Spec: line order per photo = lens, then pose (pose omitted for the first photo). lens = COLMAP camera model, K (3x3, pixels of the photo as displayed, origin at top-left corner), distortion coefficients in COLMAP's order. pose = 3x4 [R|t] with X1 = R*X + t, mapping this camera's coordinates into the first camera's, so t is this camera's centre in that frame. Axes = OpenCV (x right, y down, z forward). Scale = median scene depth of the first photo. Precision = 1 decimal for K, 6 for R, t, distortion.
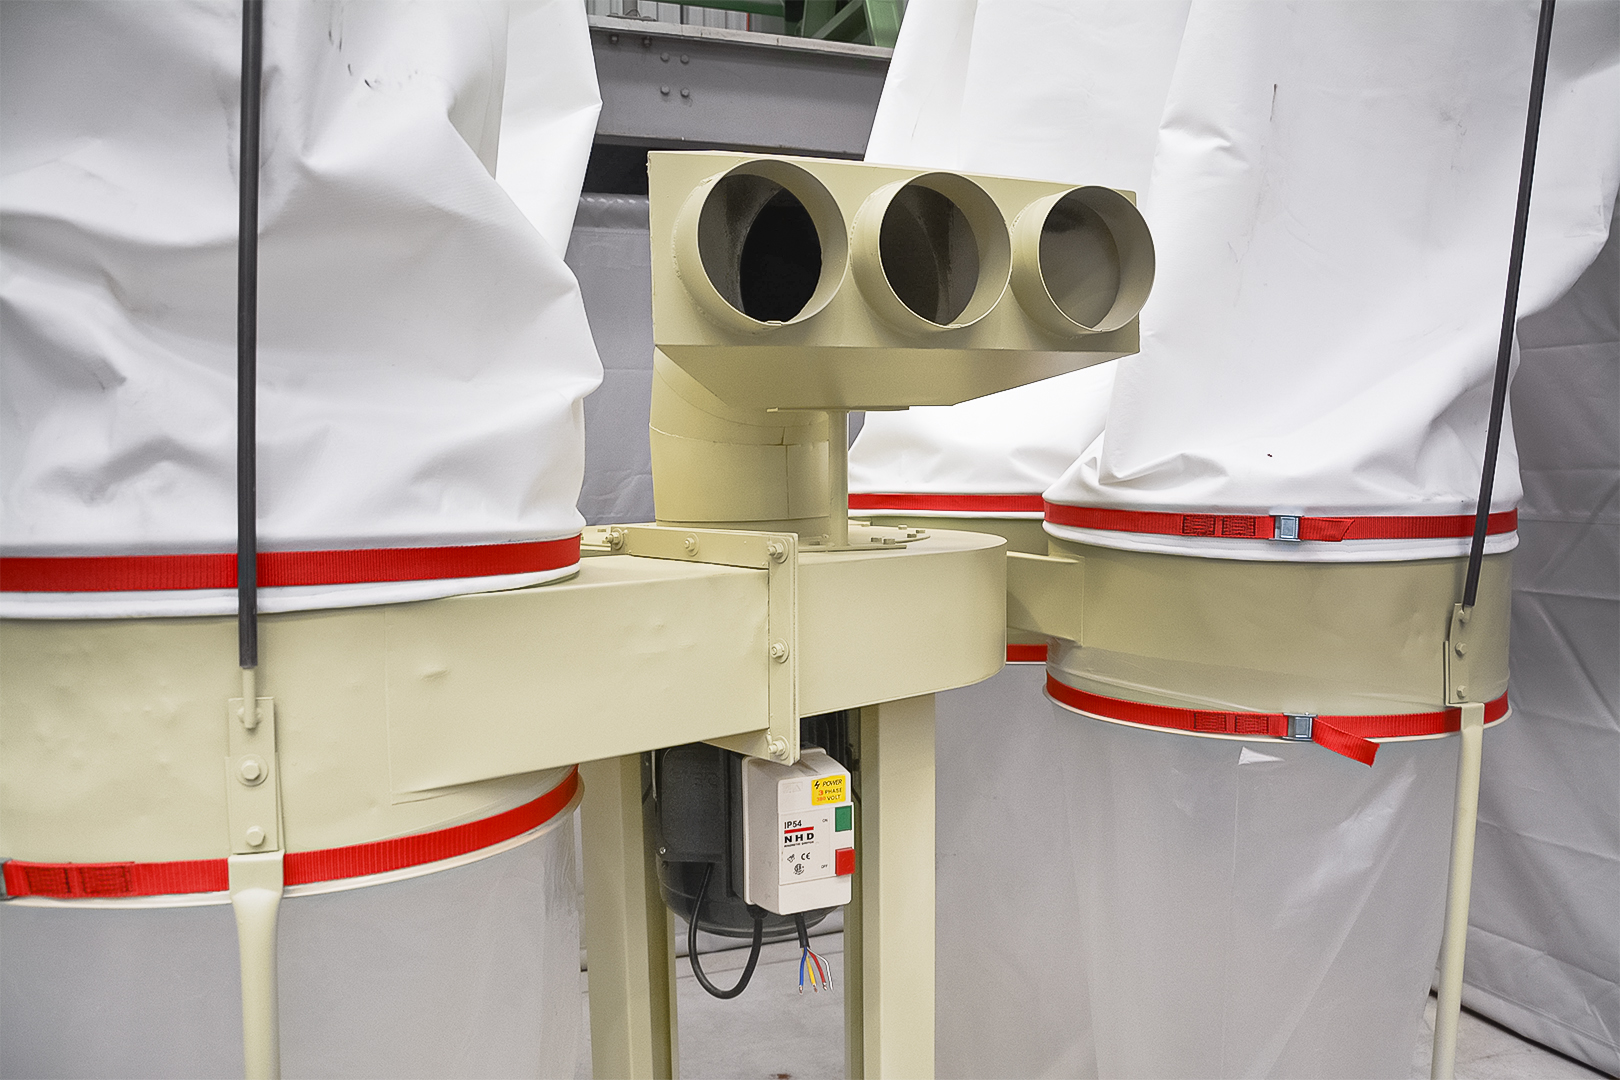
lens RADIAL K [[1298.9, 0, 824.0], [0, 1298.9, 530.4], [0, 0, 1]] dist [-0.114996, 0.019790]
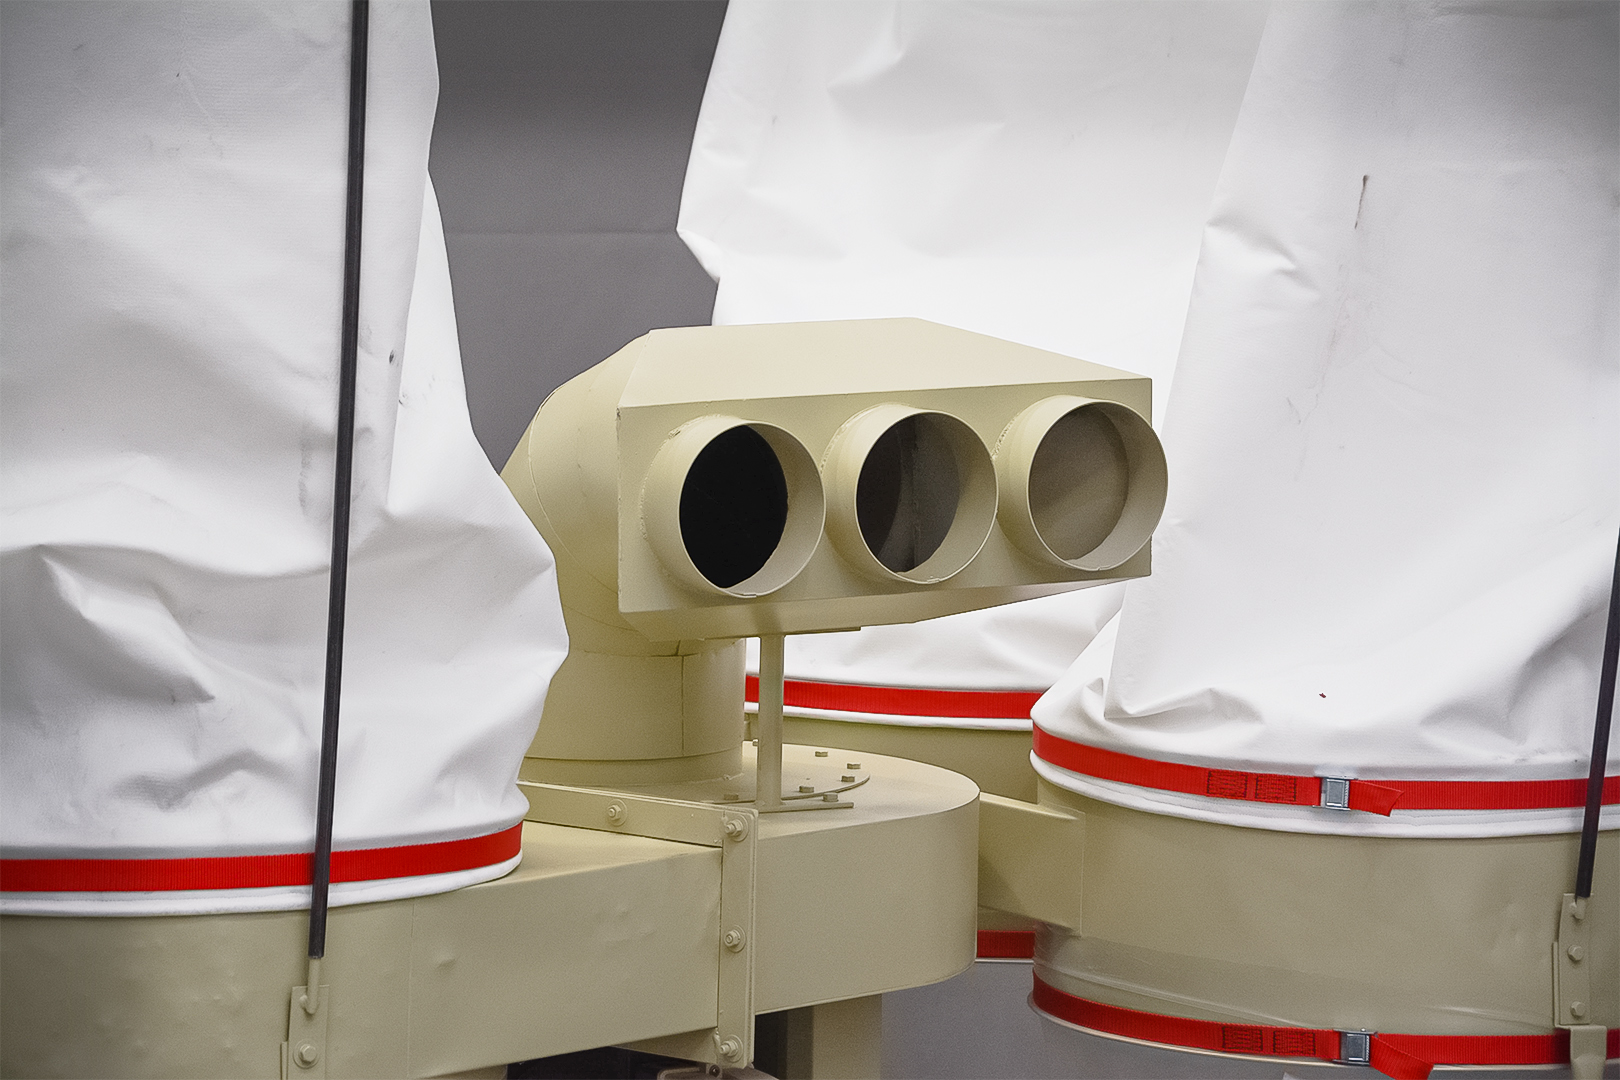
lens RADIAL K [[7357.5, 0, 822.7], [0, 7357.5, 570.3], [0, 0, 1]] dist [1.732416, 0.000000]
pose [[0.991283, 0.013089, 0.131101, -0.556090], [-0.018818, 0.998917, 0.042556, -0.327881], [-0.130402, -0.044652, 0.990455, -3.495451]]
